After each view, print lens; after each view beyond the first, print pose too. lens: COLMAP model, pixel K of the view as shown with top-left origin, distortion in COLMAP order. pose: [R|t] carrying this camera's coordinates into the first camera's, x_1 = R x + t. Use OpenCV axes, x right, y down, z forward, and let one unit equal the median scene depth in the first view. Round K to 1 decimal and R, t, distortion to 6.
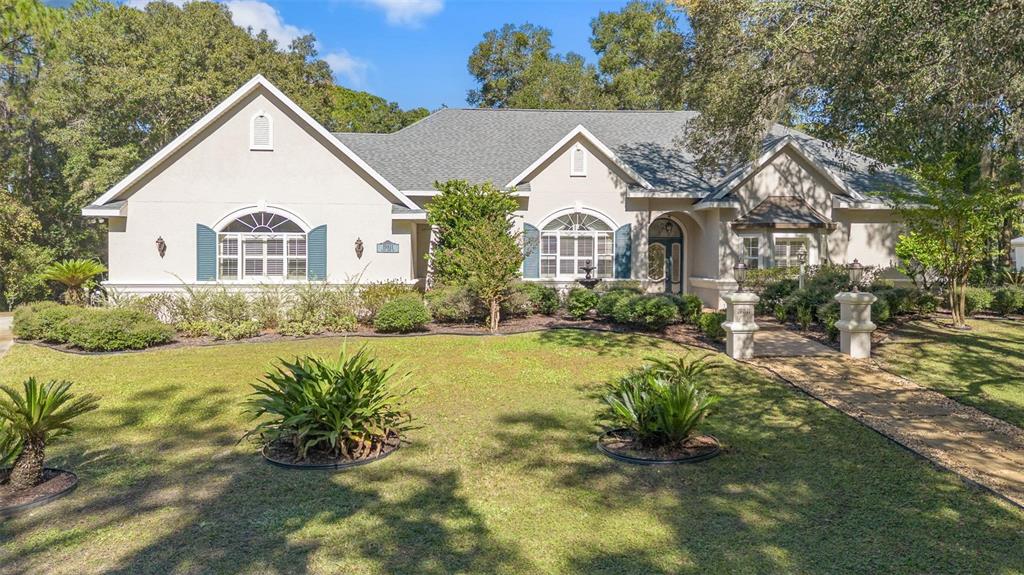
lens RADIAL K [[734.1, 0, 511.7], [0, 734.1, 292.8], [0, 0, 1]] dist [0.038064, -0.004243]
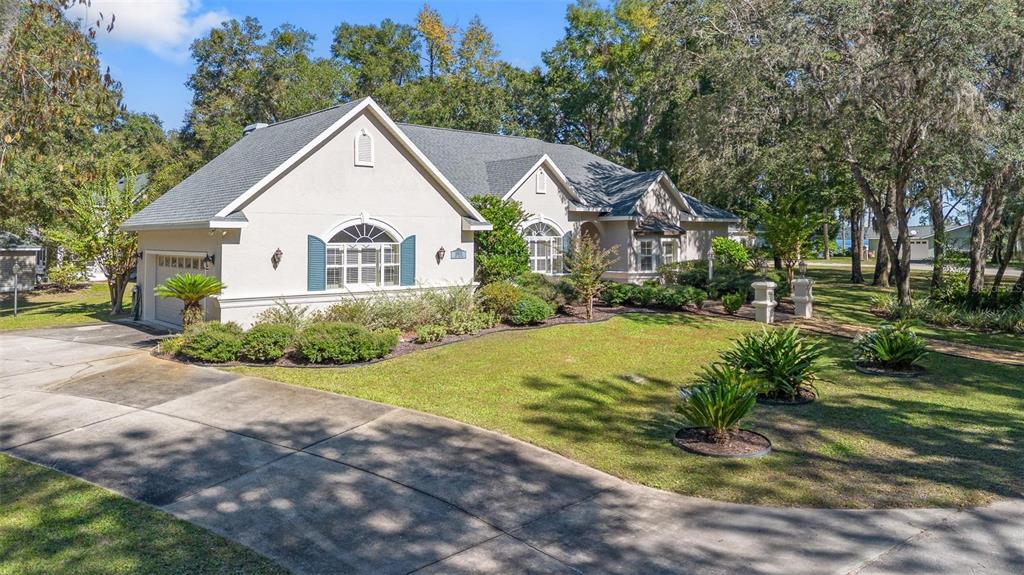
lens RADIAL K [[734.1, 0, 515.2], [0, 734.1, 281.9], [0, 0, 1]] dist [0.038064, -0.004243]
pose [[0.806688, -0.042767, 0.589428, -0.786231], [0.042431, 0.998995, 0.014412, -0.030682], [-0.589452, 0.013384, 0.807693, 0.009047]]
